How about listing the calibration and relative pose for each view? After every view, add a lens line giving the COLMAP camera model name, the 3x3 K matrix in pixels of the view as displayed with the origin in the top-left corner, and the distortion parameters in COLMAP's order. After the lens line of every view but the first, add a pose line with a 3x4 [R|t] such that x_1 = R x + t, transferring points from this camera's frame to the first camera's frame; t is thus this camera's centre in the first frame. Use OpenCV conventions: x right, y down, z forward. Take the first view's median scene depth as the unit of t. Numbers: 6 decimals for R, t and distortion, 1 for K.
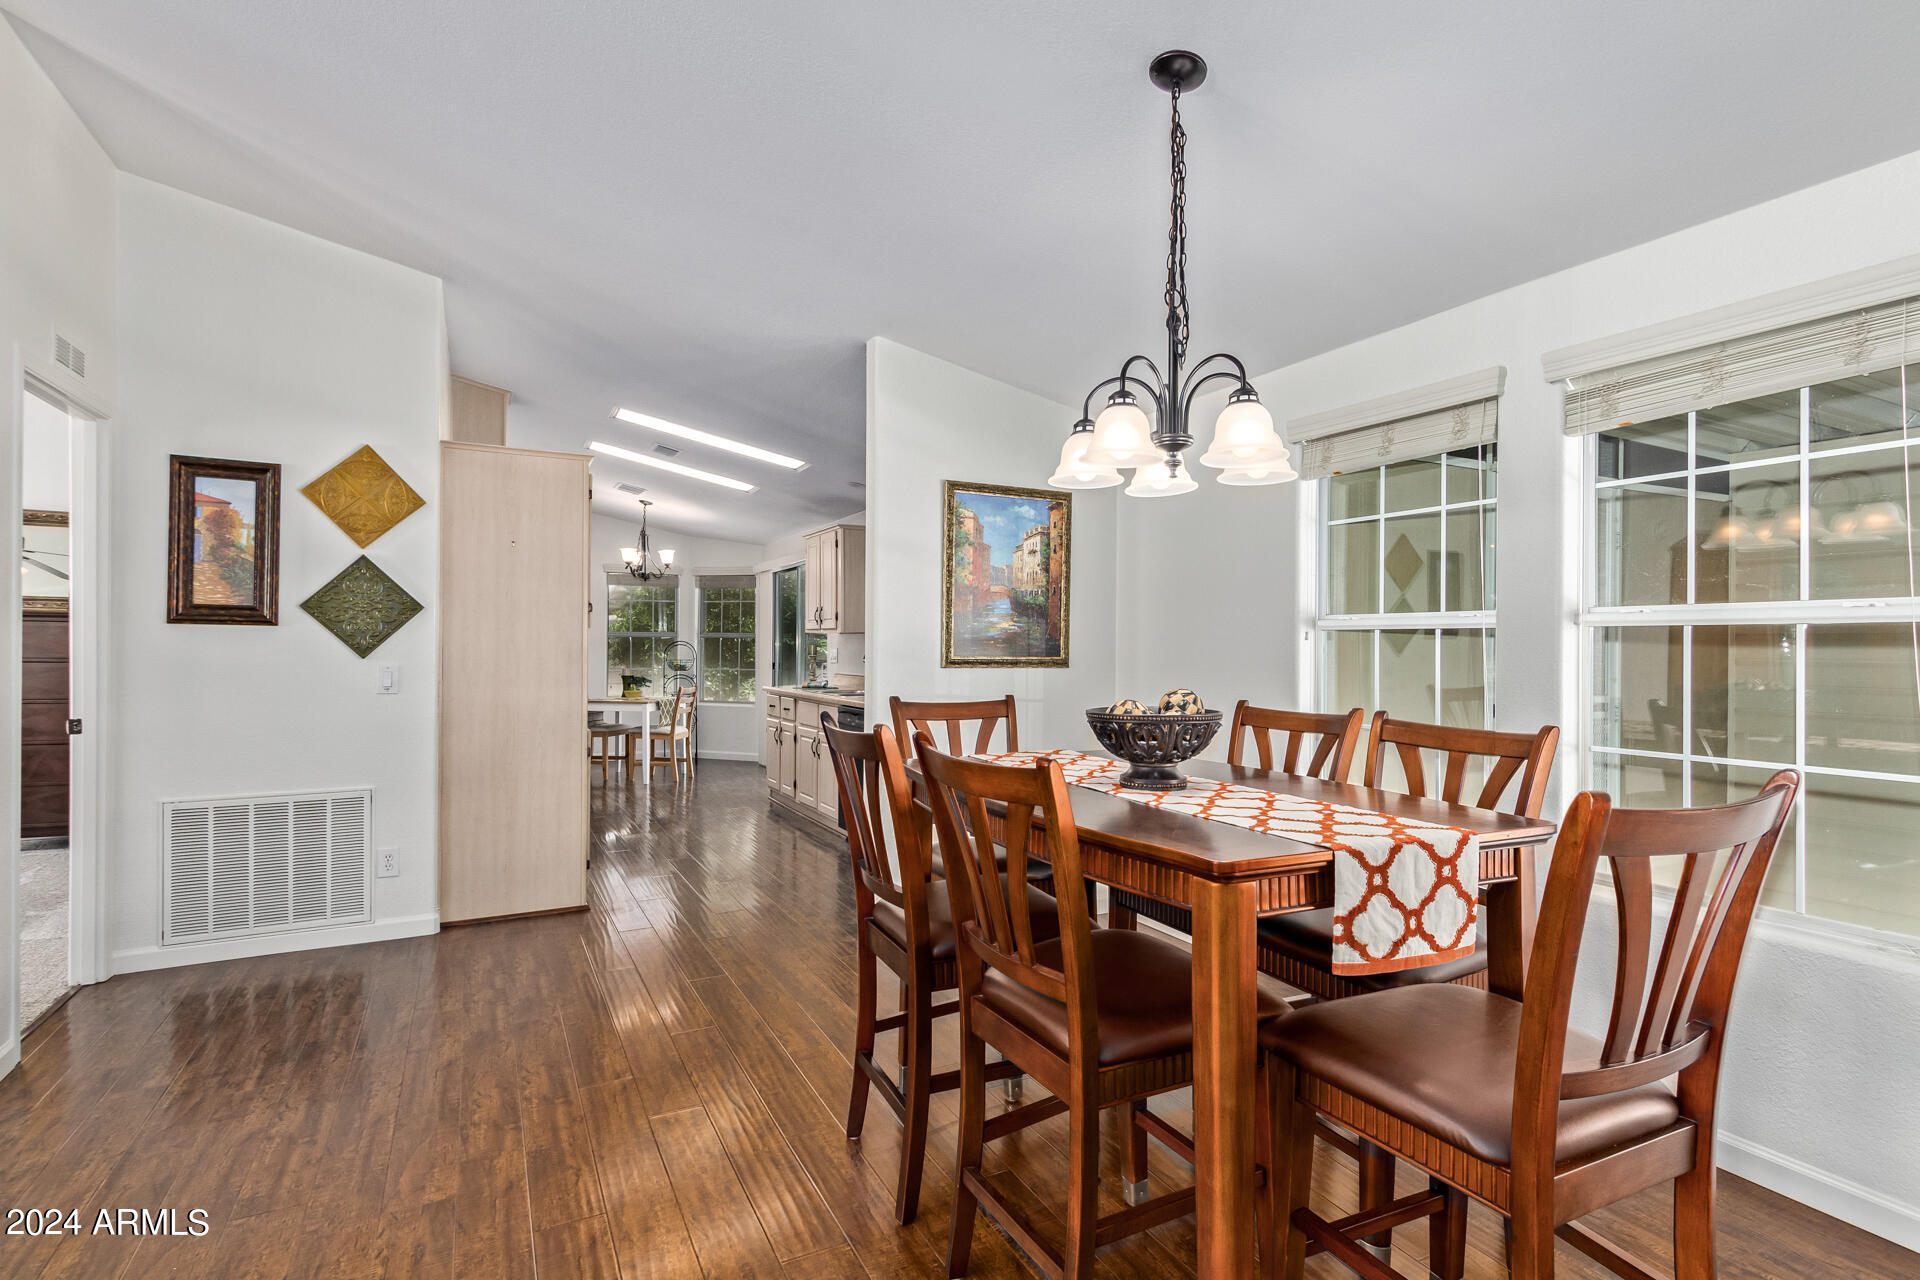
lens RADIAL K [[926.3, 0, 965.3], [0, 926.3, 641.7], [0, 0, 1]] dist [0.002183, -0.000709]
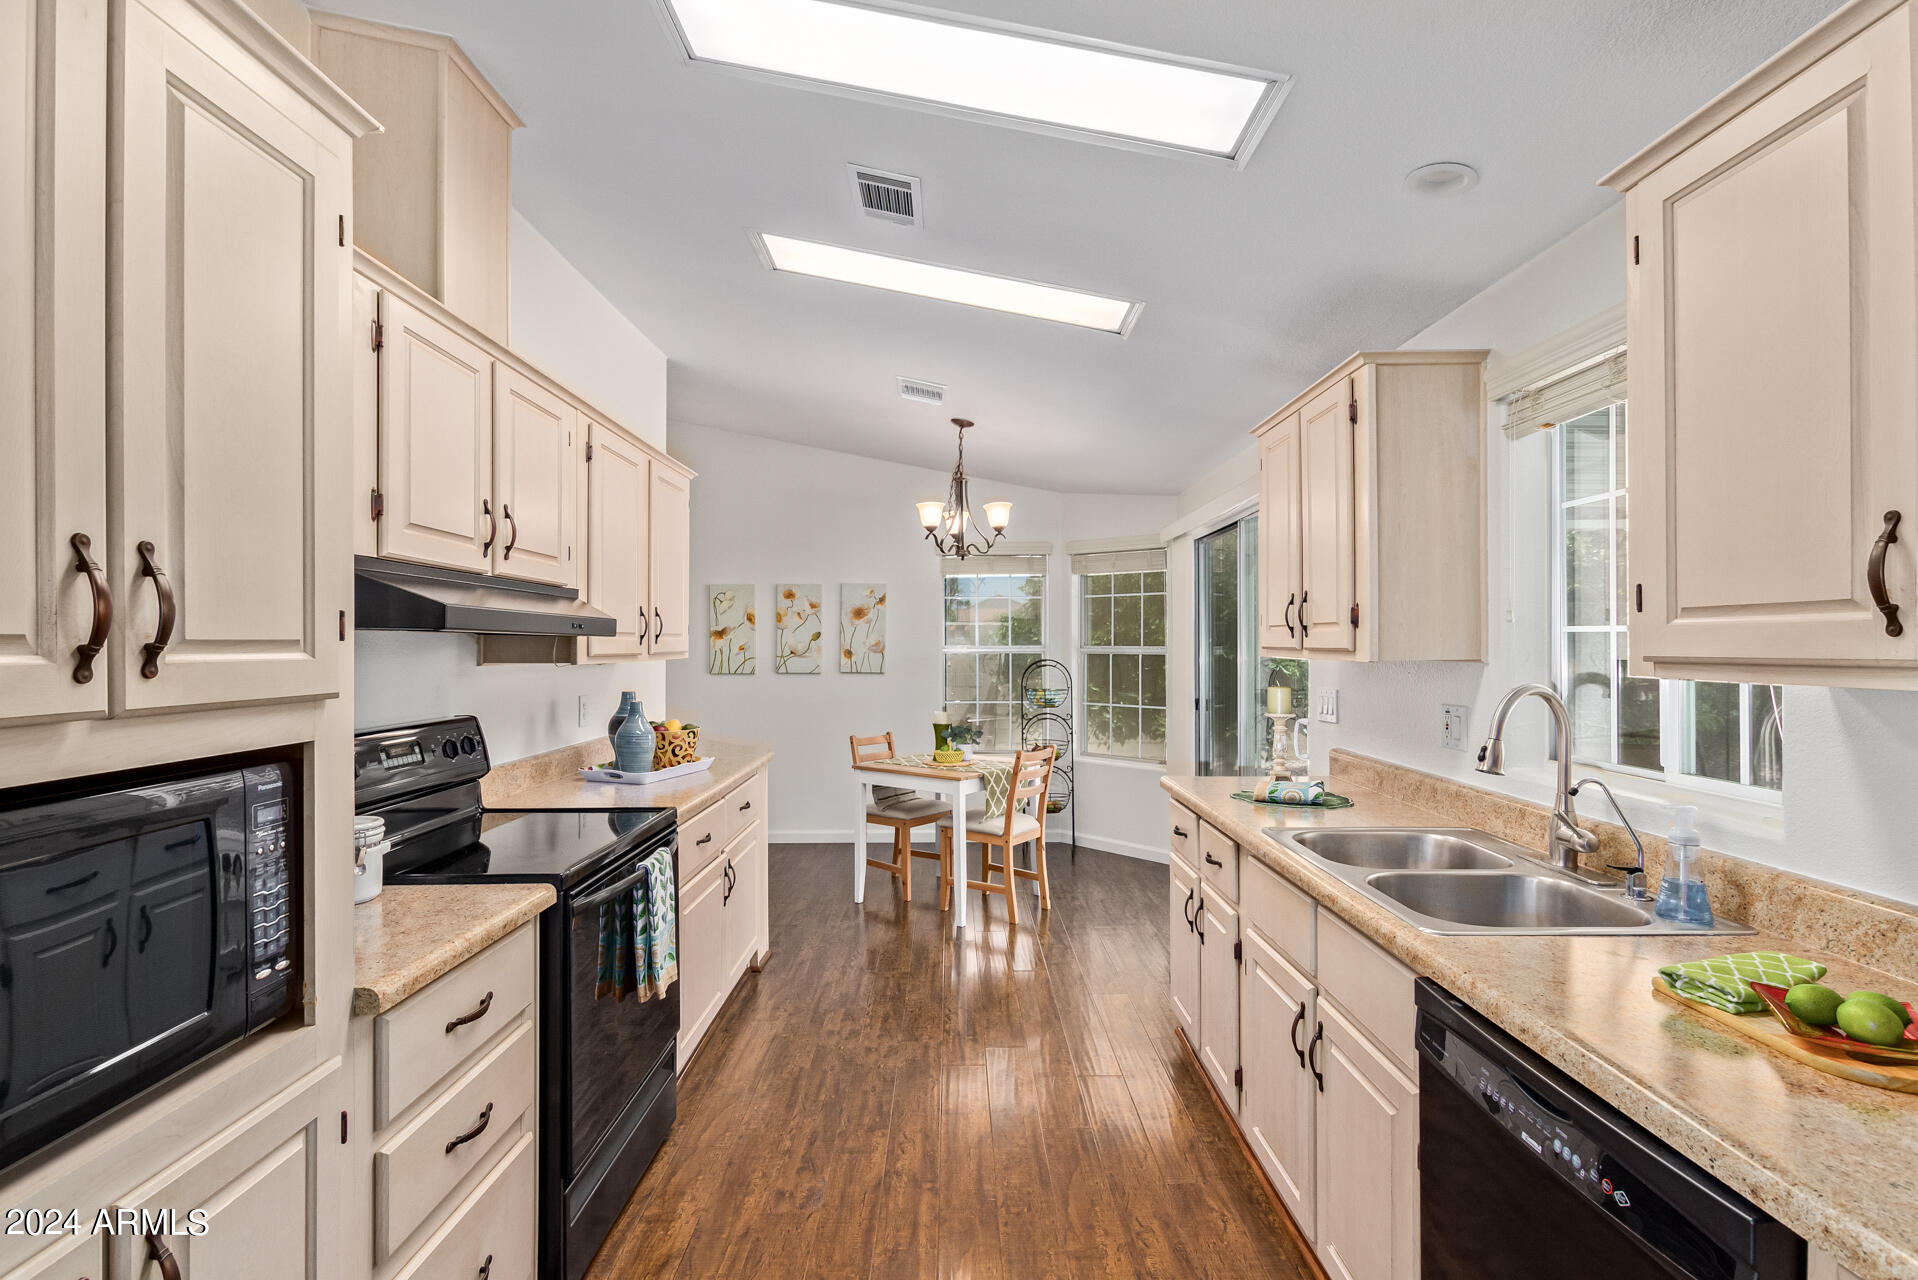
lens RADIAL K [[925.3, 0, 954.5], [0, 925.3, 641.3], [0, 0, 1]] dist [0.002183, -0.000709]
pose [[0.889859, -0.006289, -0.456192, -0.220068], [0.005459, 0.999980, -0.003137, -0.034274], [0.456203, 0.000301, 0.889876, 1.186806]]
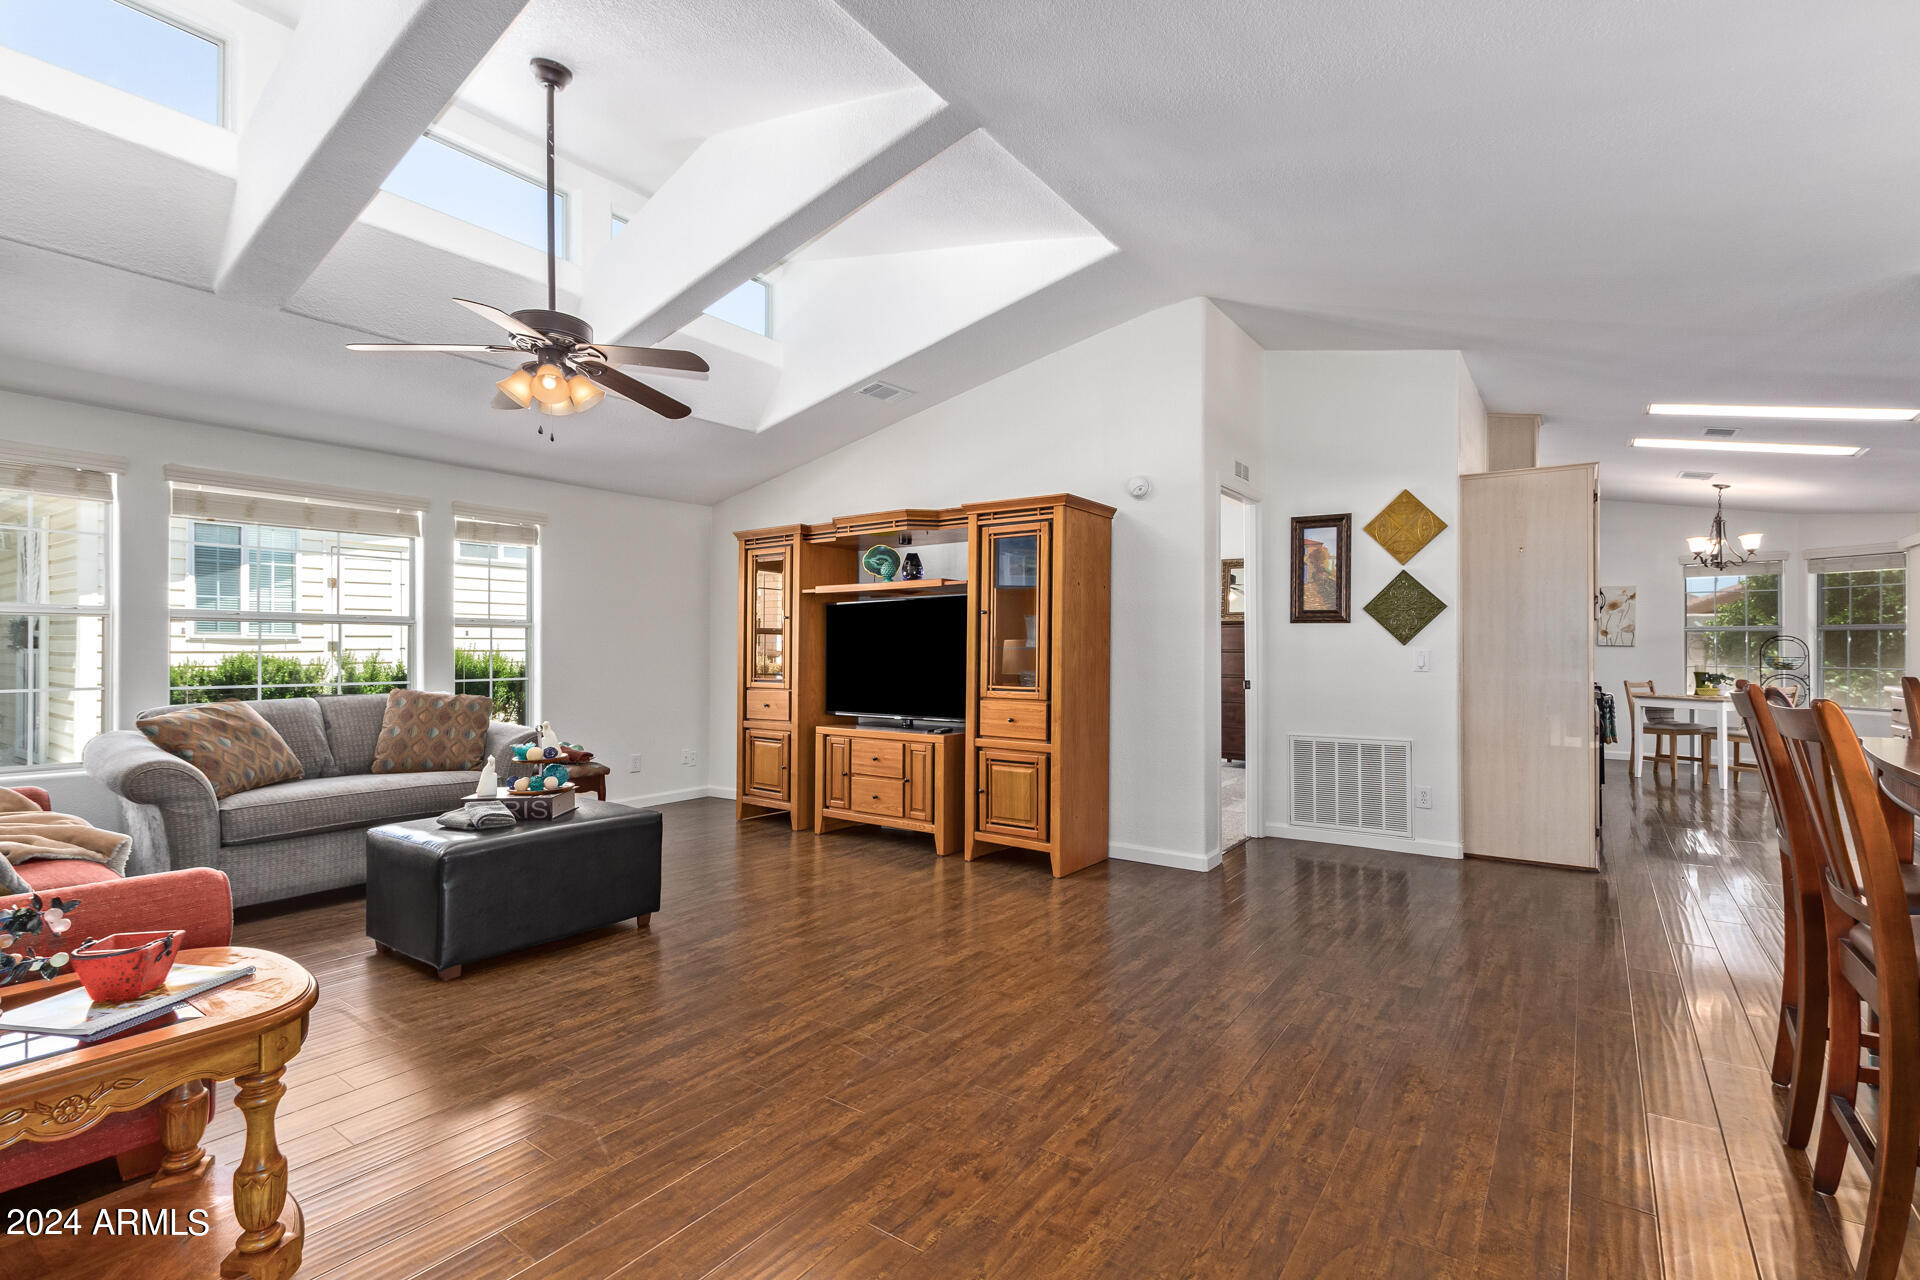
lens RADIAL K [[871.9, 0, 978.0], [0, 871.9, 641.0], [0, 0, 1]] dist [0.002295, 0.000543]
pose [[0.462835, -0.010858, -0.886378, 0.205324], [0.006454, 0.999940, -0.008879, 0.019370], [0.886421, -0.001611, 0.462878, -0.159969]]
